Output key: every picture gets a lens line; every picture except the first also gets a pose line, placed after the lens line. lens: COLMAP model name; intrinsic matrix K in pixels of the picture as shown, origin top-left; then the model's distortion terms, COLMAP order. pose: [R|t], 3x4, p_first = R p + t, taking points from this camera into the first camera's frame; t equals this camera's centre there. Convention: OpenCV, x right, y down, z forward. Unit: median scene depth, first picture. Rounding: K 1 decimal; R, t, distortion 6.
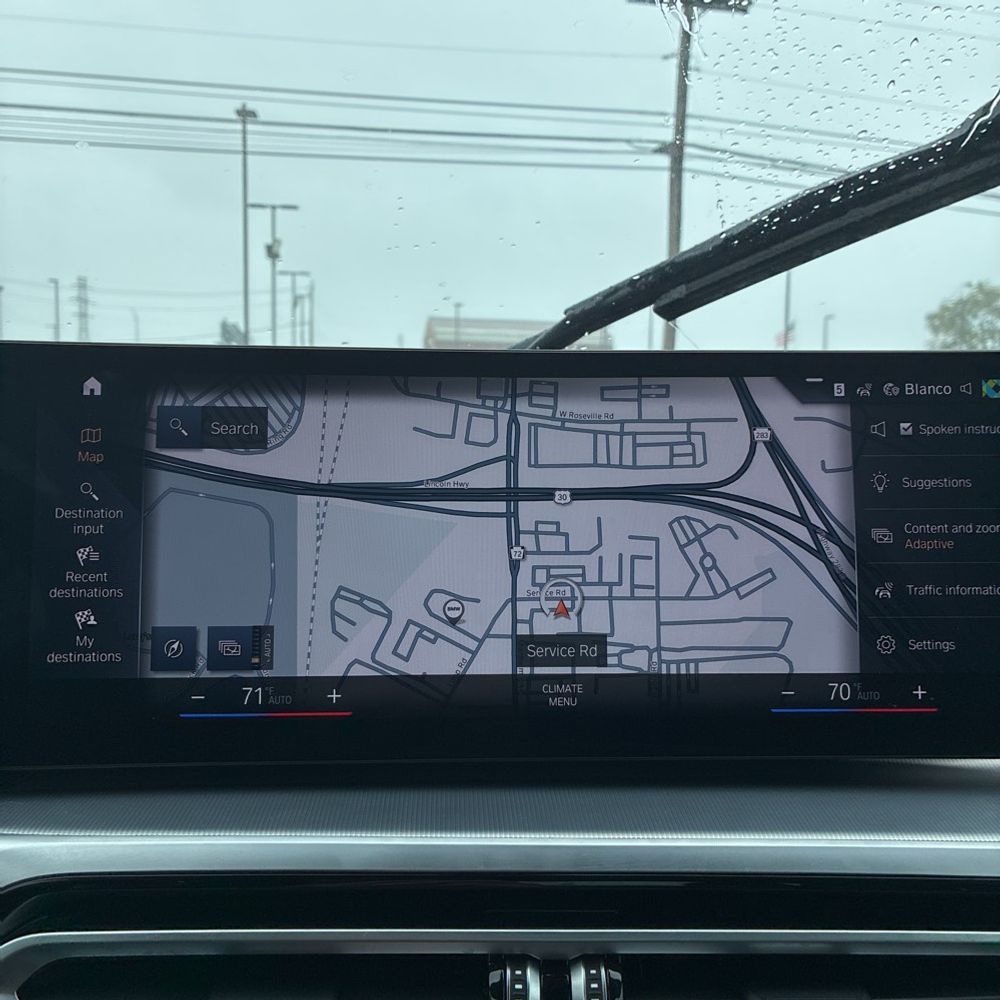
lens RADIAL K [[1013.6, 0, 506.1], [0, 1013.6, 520.6], [0, 0, 1]] dist [0.021580, 0.000000]
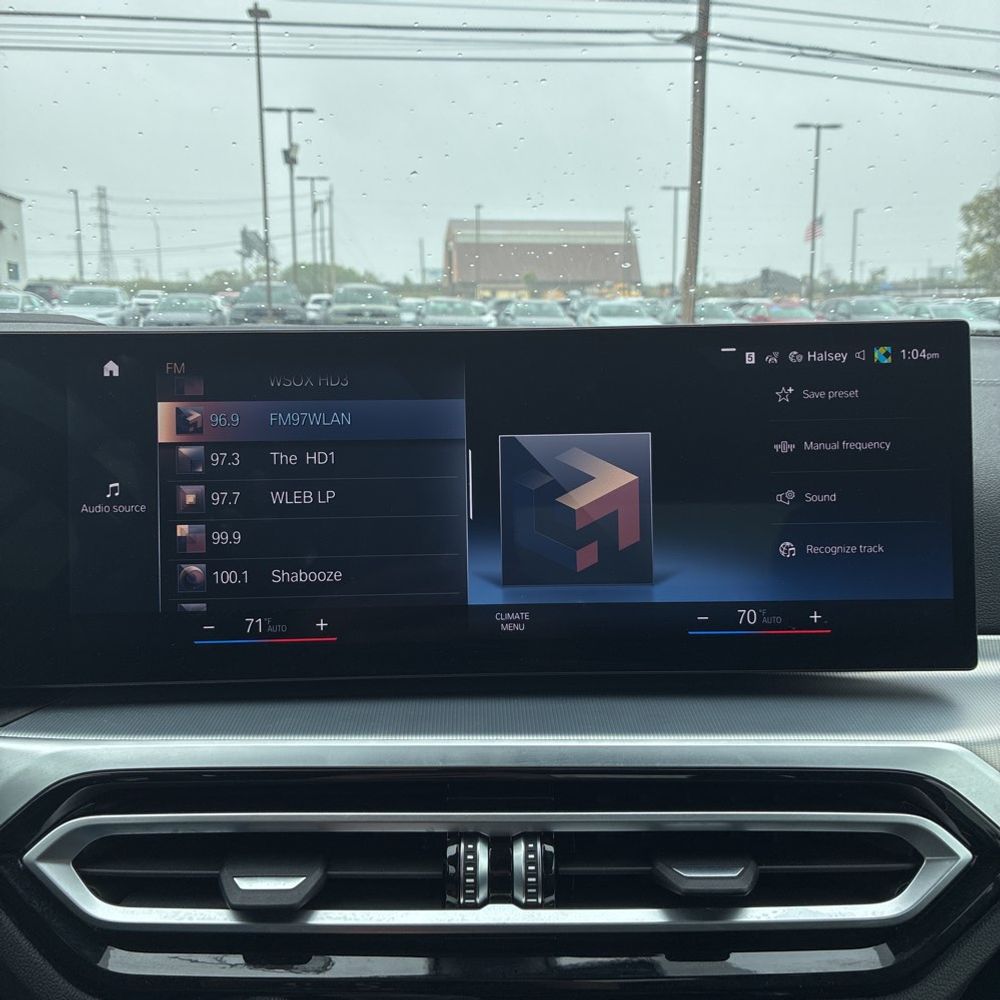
lens RADIAL K [[1013.6, 0, 500.3], [0, 1013.6, 499.4], [0, 0, 1]] dist [0.021580, 0.000000]
pose [[0.999397, -0.012995, -0.032186, 0.074399], [0.015335, 0.997173, 0.073560, -0.054257], [0.031139, -0.074009, 0.996771, -0.160734]]
